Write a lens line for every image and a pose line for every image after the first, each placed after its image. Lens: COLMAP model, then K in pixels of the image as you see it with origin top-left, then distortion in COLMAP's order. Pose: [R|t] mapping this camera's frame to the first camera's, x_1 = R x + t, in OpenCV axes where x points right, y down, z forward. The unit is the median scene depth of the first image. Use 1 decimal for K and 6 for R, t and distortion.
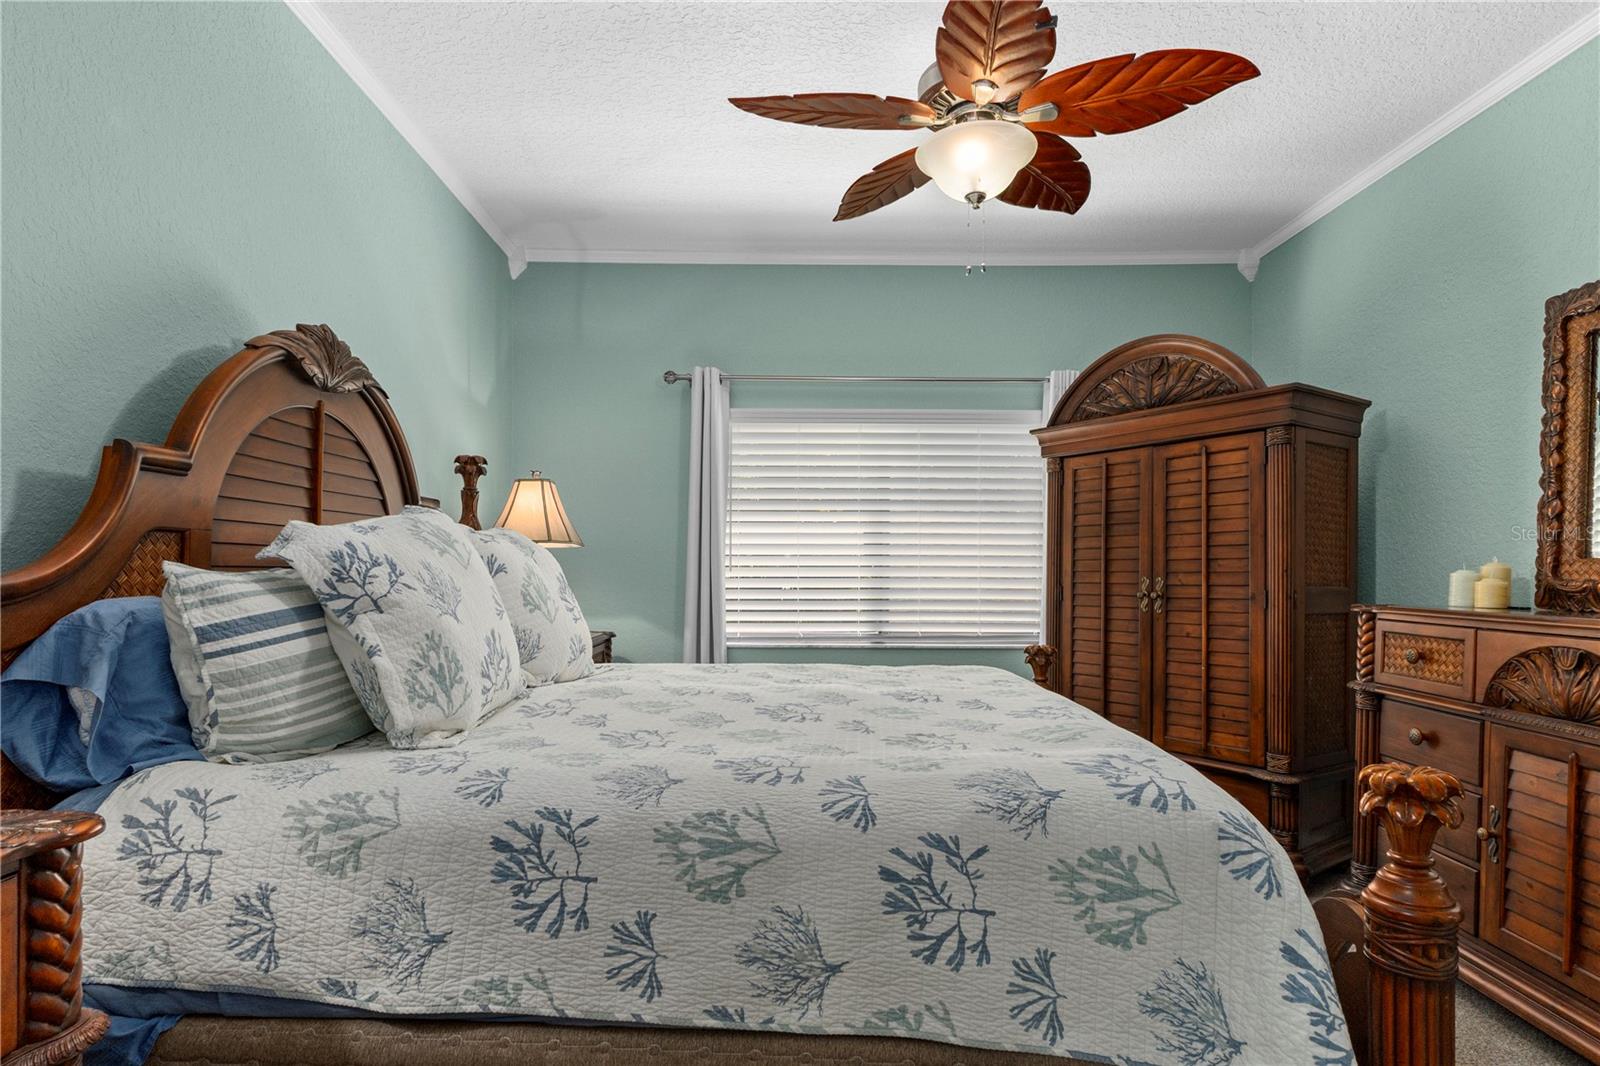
lens RADIAL K [[836.6, 0, 798.4], [0, 836.6, 578.8], [0, 0, 1]] dist [0.004349, 0.000181]
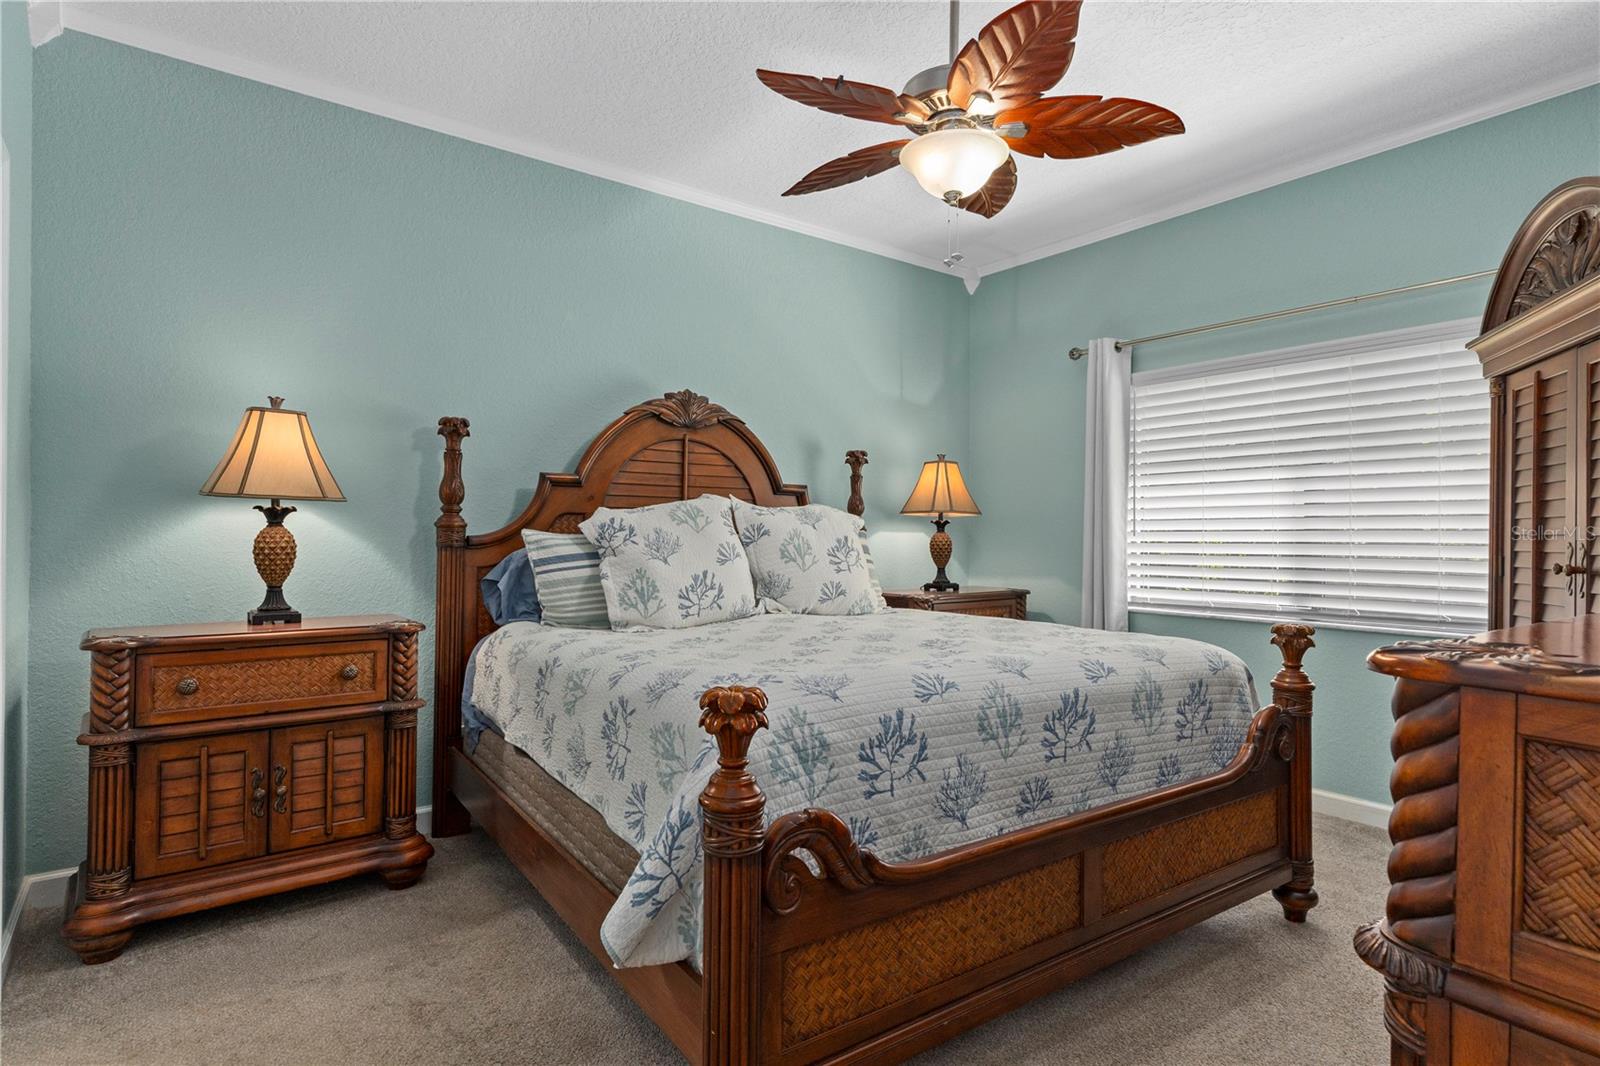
lens RADIAL K [[813.3, 0, 798.1], [0, 813.3, 539.2], [0, 0, 1]] dist [-0.004390, -0.000633]
pose [[0.612973, 0.002027, -0.790101, 1.122327], [-0.008881, 0.999951, -0.004324, 0.007248], [0.790054, 0.009668, 0.612961, 0.221533]]
